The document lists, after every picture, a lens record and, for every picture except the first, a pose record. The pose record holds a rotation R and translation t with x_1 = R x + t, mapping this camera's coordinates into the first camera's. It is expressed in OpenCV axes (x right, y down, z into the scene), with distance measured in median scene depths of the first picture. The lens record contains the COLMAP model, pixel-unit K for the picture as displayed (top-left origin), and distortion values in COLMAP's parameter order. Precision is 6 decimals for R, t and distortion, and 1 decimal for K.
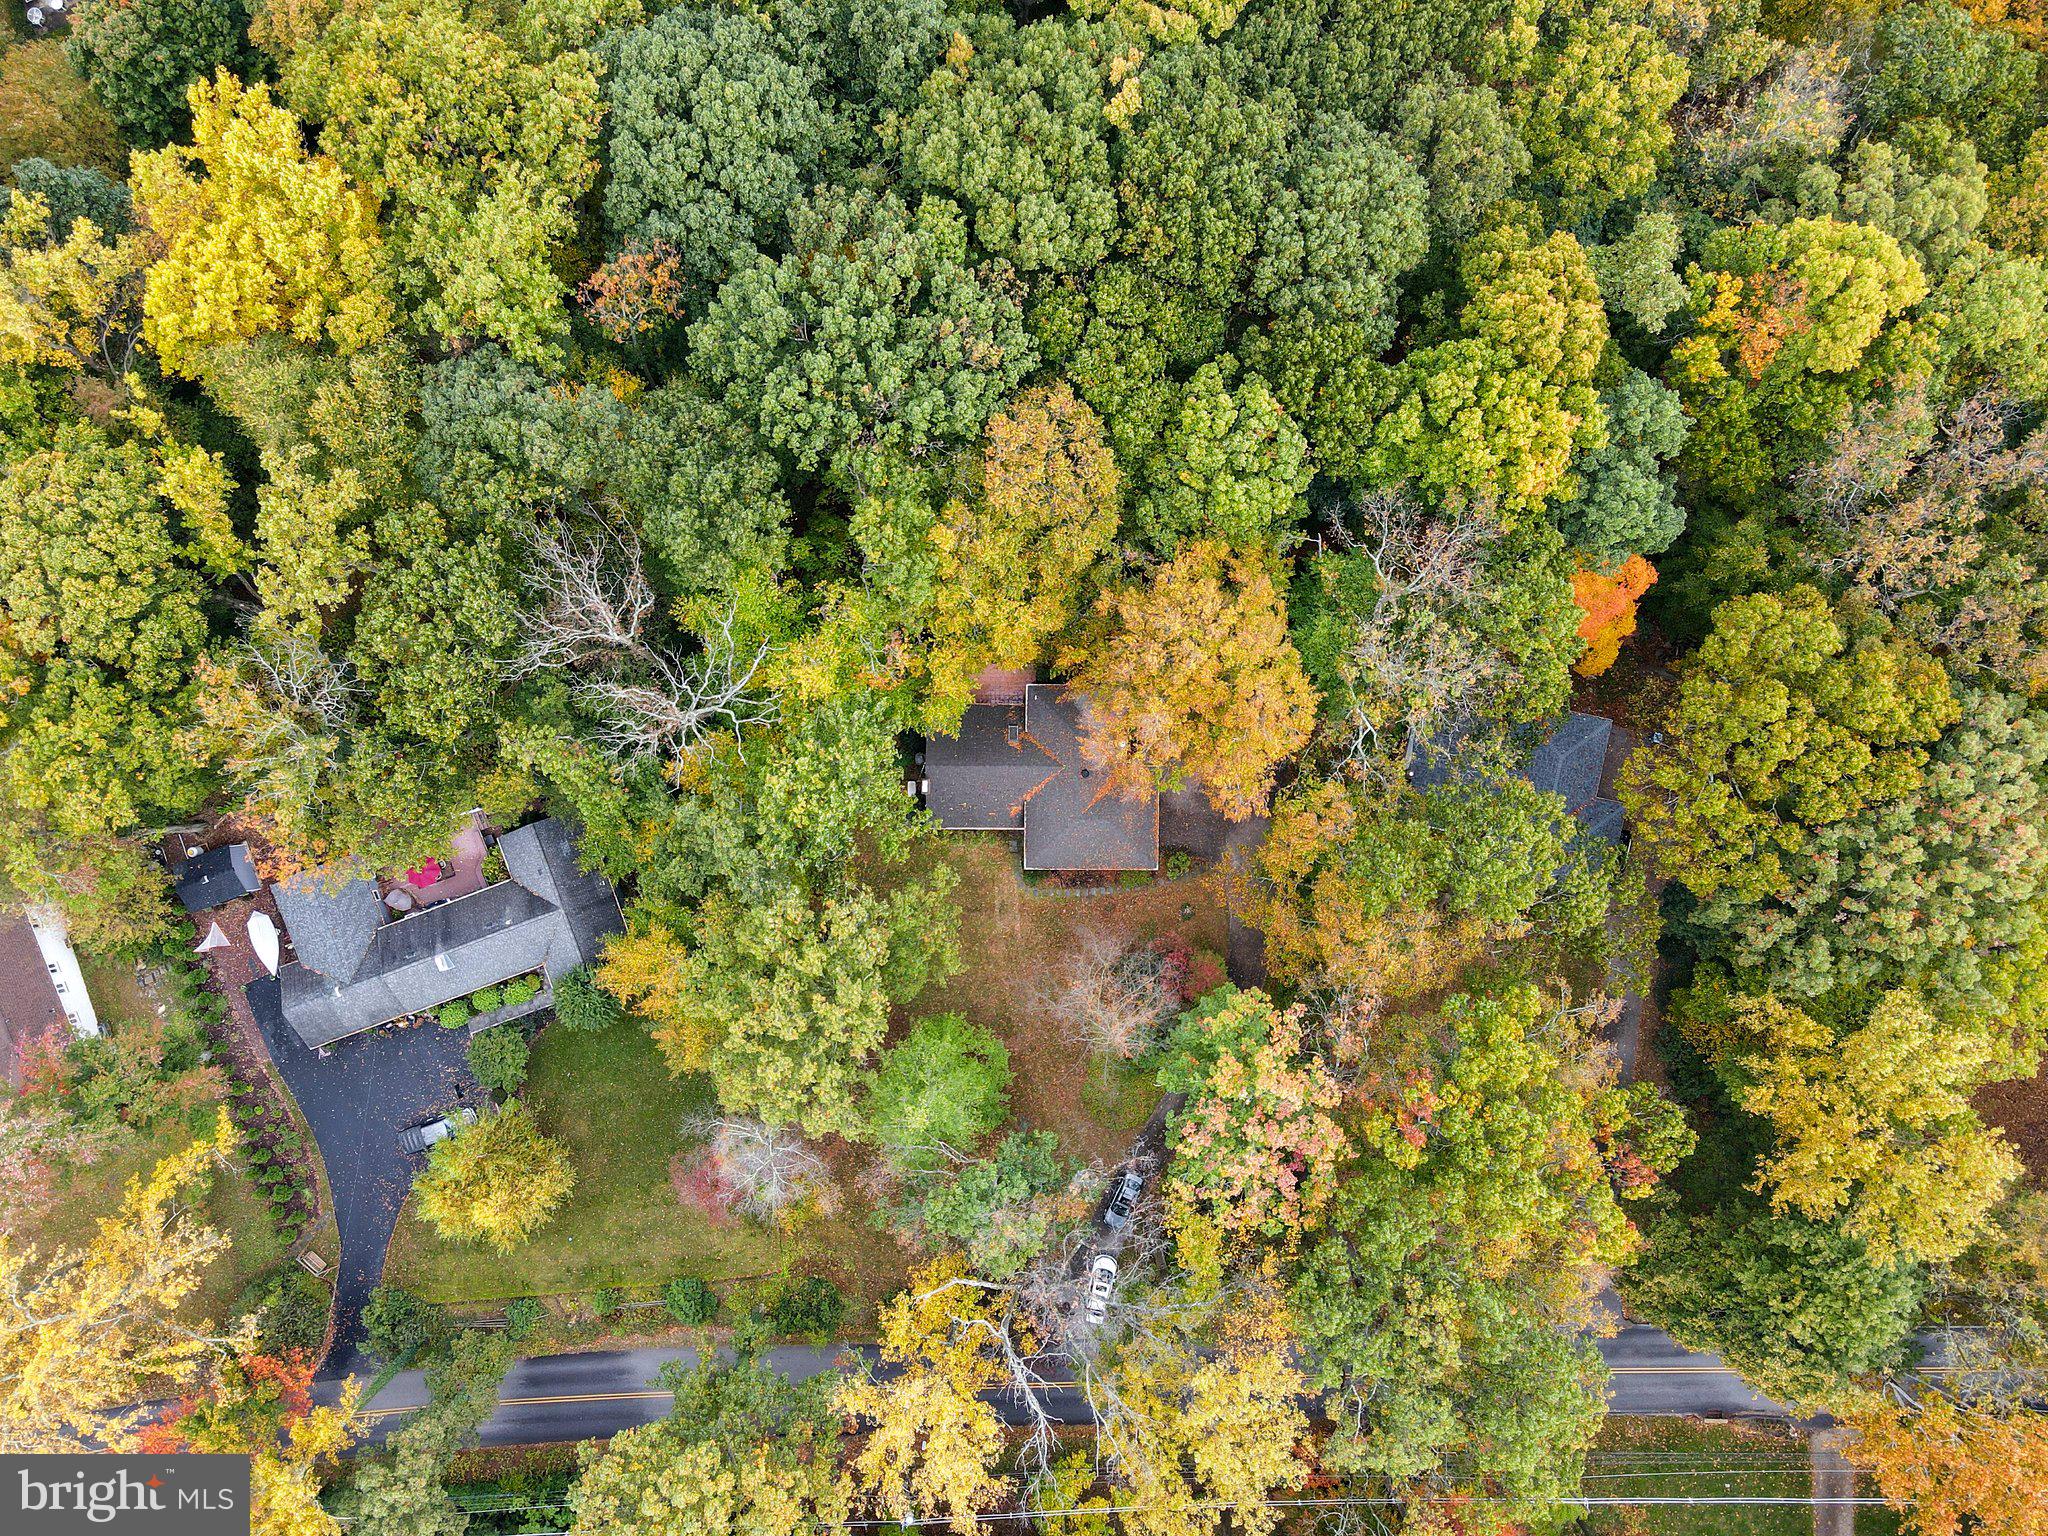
lens RADIAL K [[1484.0, 0, 1014.4], [0, 1484.0, 773.5], [0, 0, 1]] dist [0.019147, -0.002966]
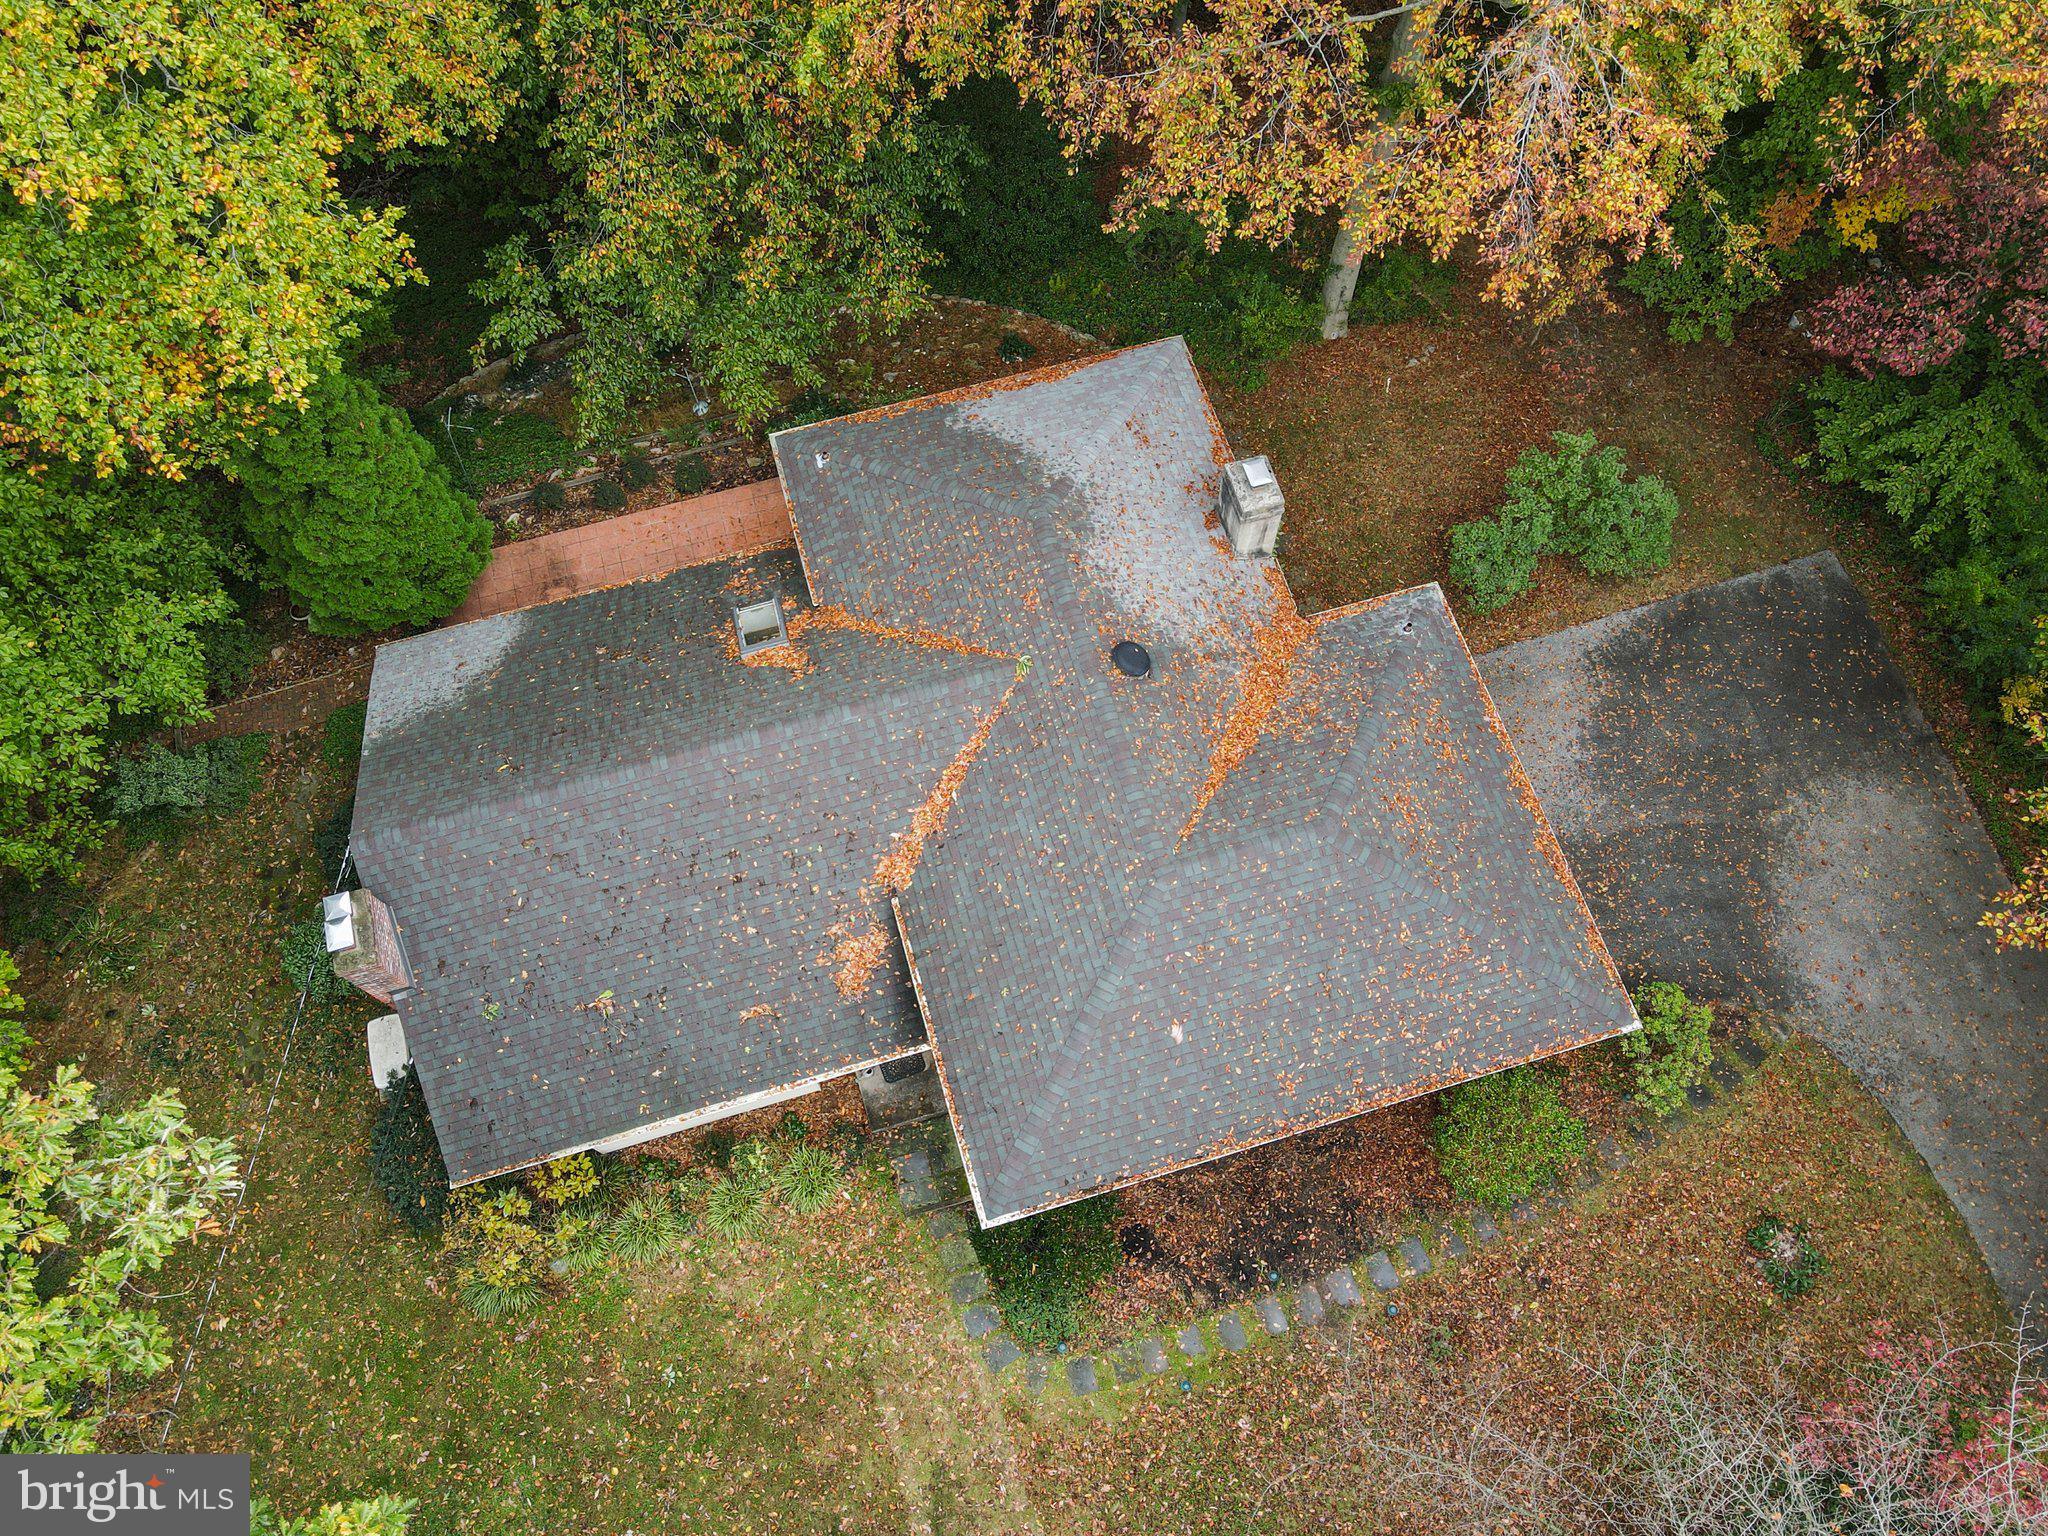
lens RADIAL K [[1484.0, 0, 1014.4], [0, 1484.0, 773.5], [0, 0, 1]] dist [0.019147, -0.002966]
pose [[0.957382, -0.268226, 0.107119, 0.005672], [0.288643, 0.875364, -0.387843, 0.086135], [0.010262, 0.402233, 0.915480, 0.793733]]
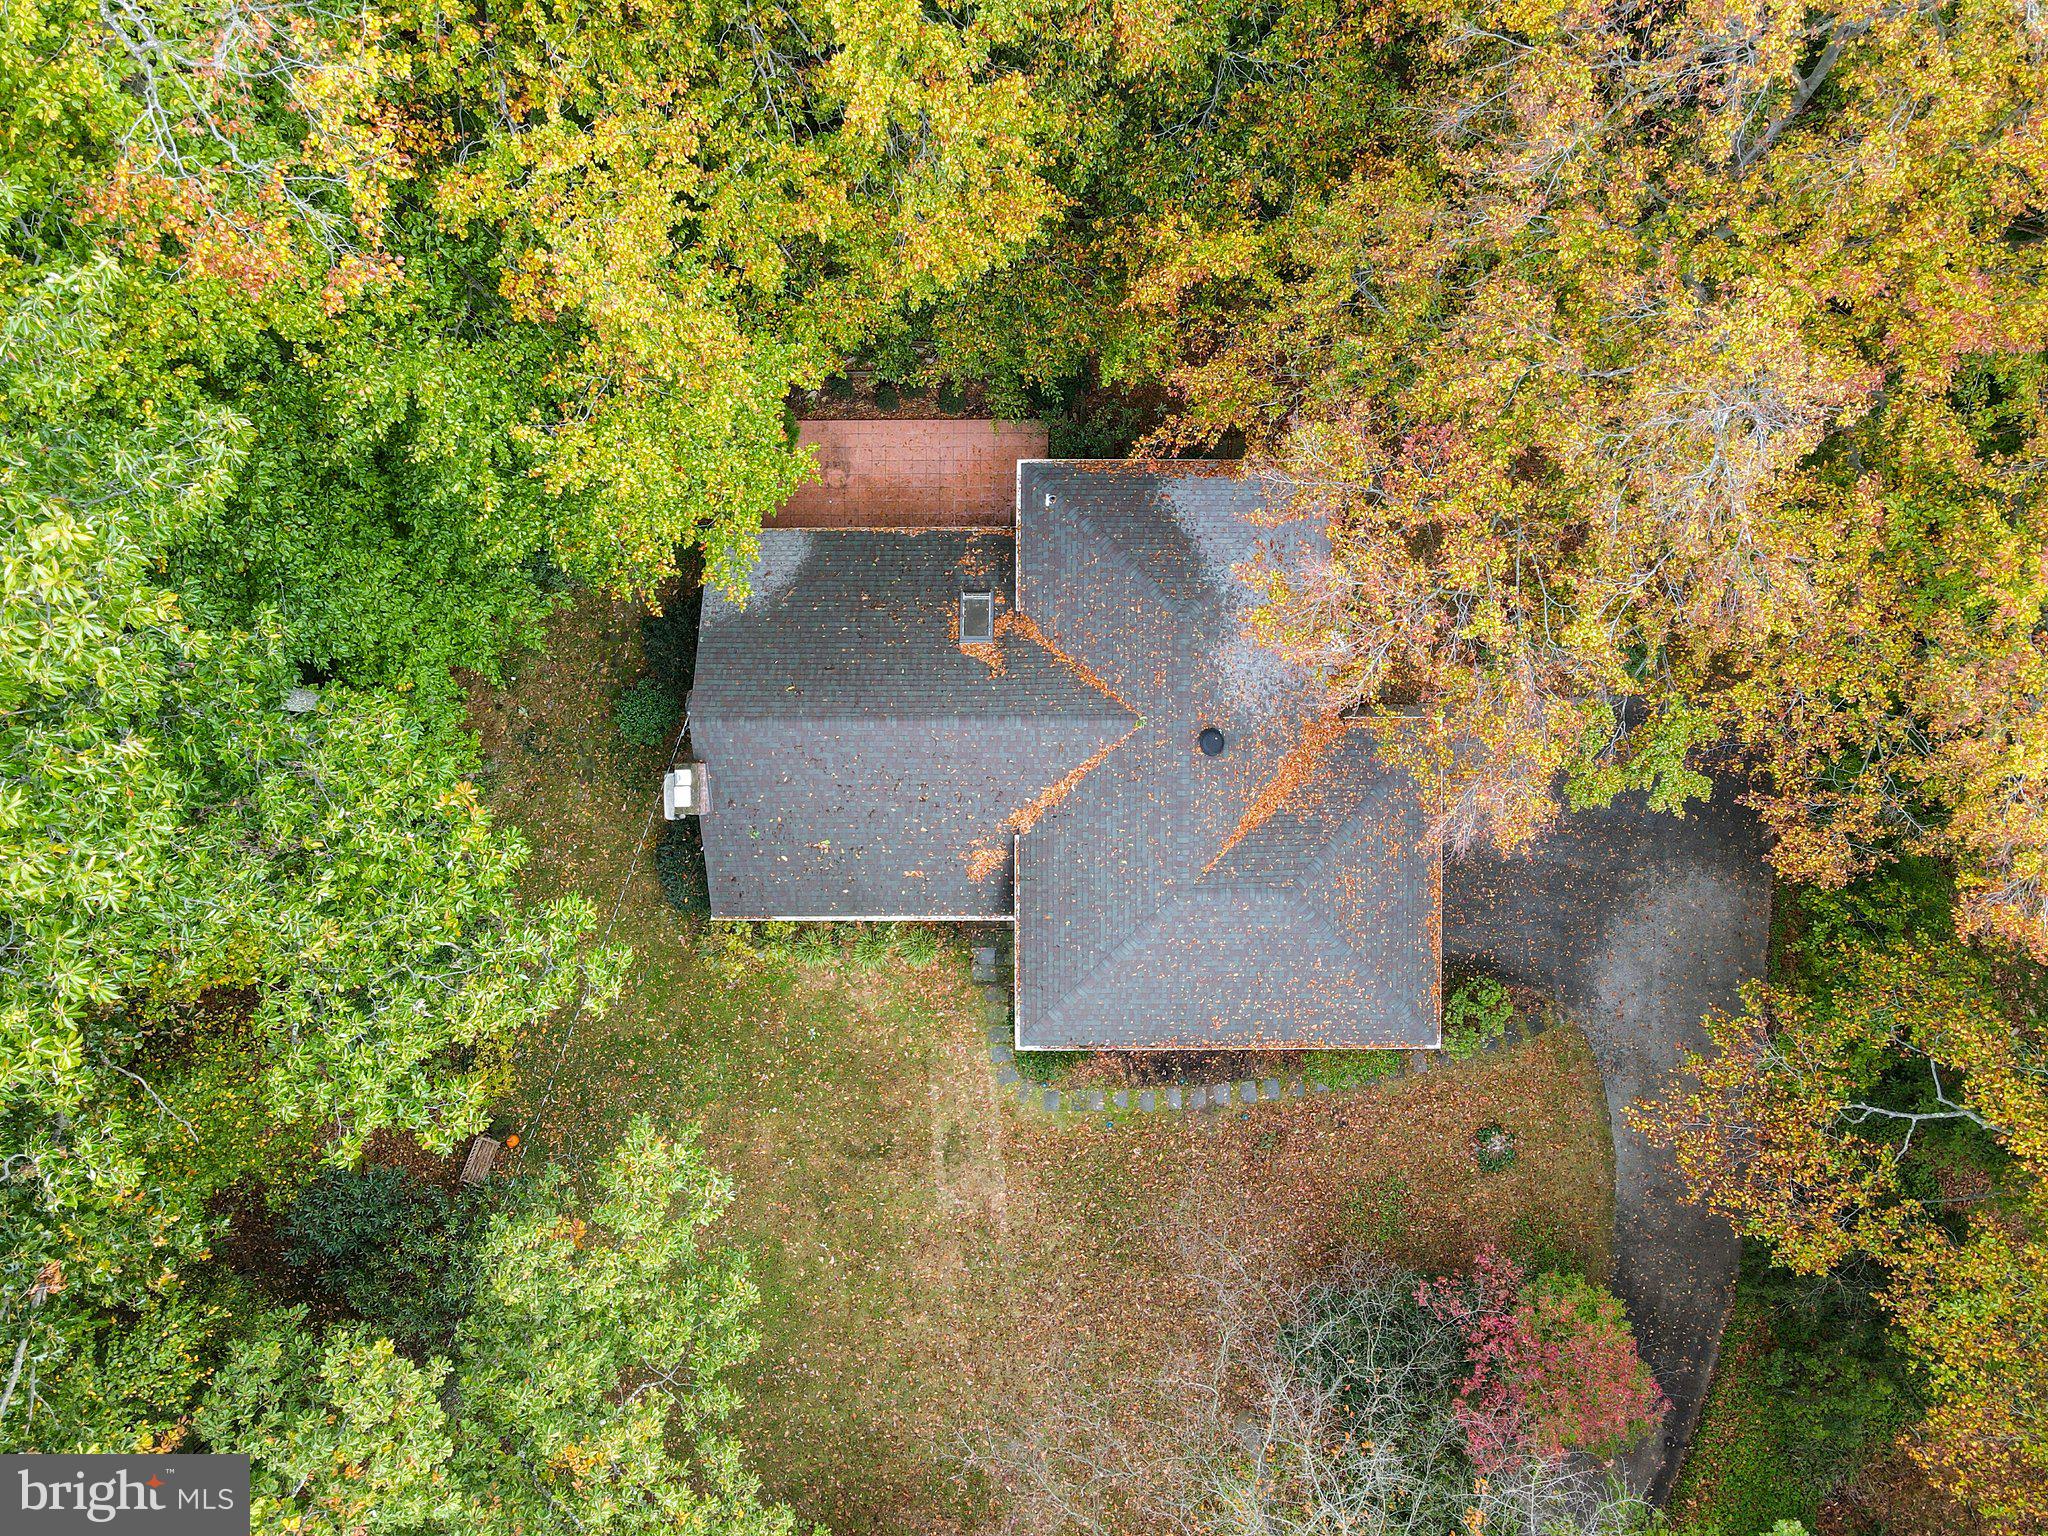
lens RADIAL K [[1469.6, 0, 1016.9], [0, 1469.6, 766.7], [0, 0, 1]] dist [-0.002038, 0.001576]
pose [[0.999946, -0.010211, -0.001748, 0.007825], [0.010199, 0.999926, -0.006593, 0.006395], [0.001816, 0.006574, 0.999977, 0.677399]]
